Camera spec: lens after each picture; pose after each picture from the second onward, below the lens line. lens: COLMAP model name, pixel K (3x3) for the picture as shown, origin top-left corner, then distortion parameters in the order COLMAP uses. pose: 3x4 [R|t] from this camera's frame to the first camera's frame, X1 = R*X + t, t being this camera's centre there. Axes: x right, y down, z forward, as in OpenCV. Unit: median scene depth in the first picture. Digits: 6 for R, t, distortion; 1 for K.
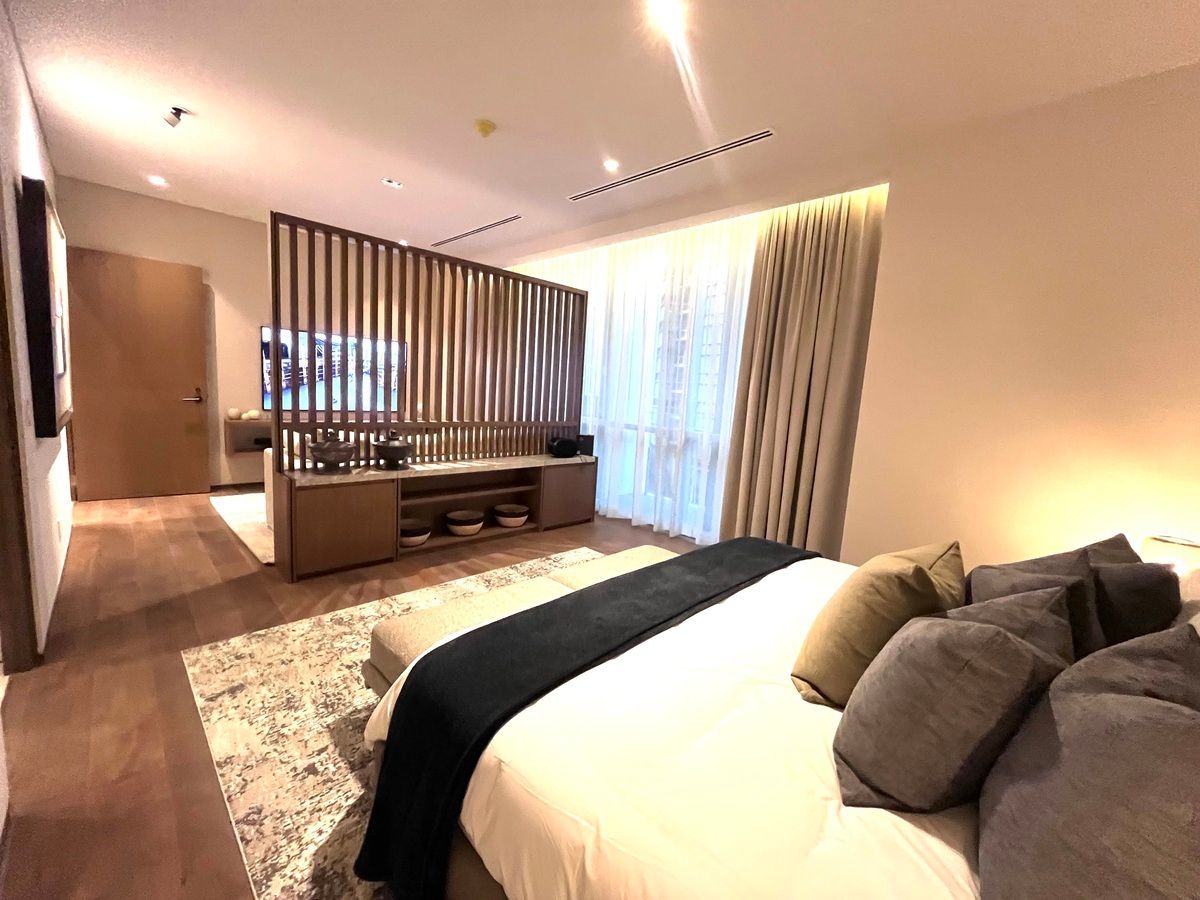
lens RADIAL K [[489.3, 0, 598.1], [0, 489.3, 452.1], [0, 0, 1]] dist [-0.004508, 0.000225]
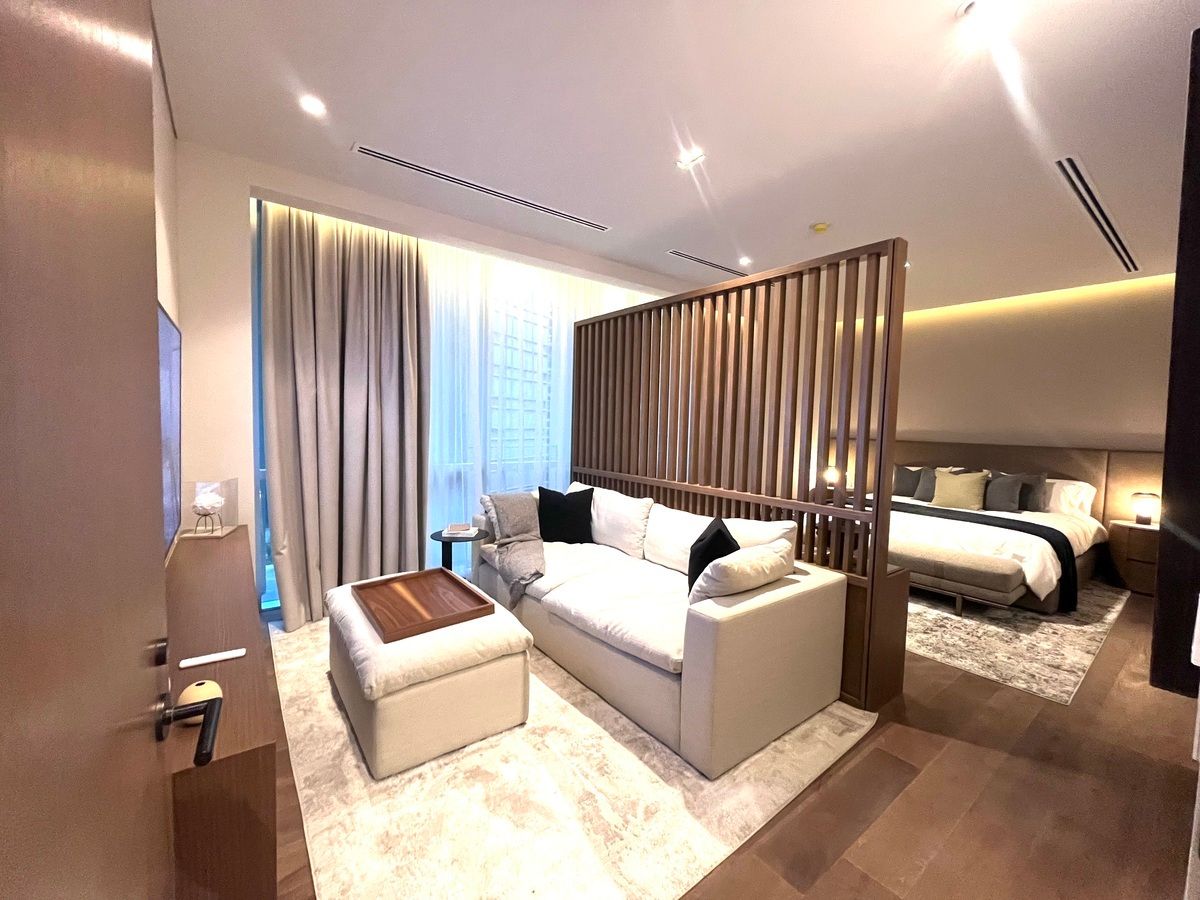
lens RADIAL K [[489.3, 0, 598.1], [0, 489.3, 452.1], [0, 0, 1]] dist [-0.004508, 0.000225]
pose [[0.130313, -0.120678, 0.984101, -2.355791], [0.113894, 0.987816, 0.106052, -0.461562], [-0.984910, 0.098263, 0.142469, 2.151962]]
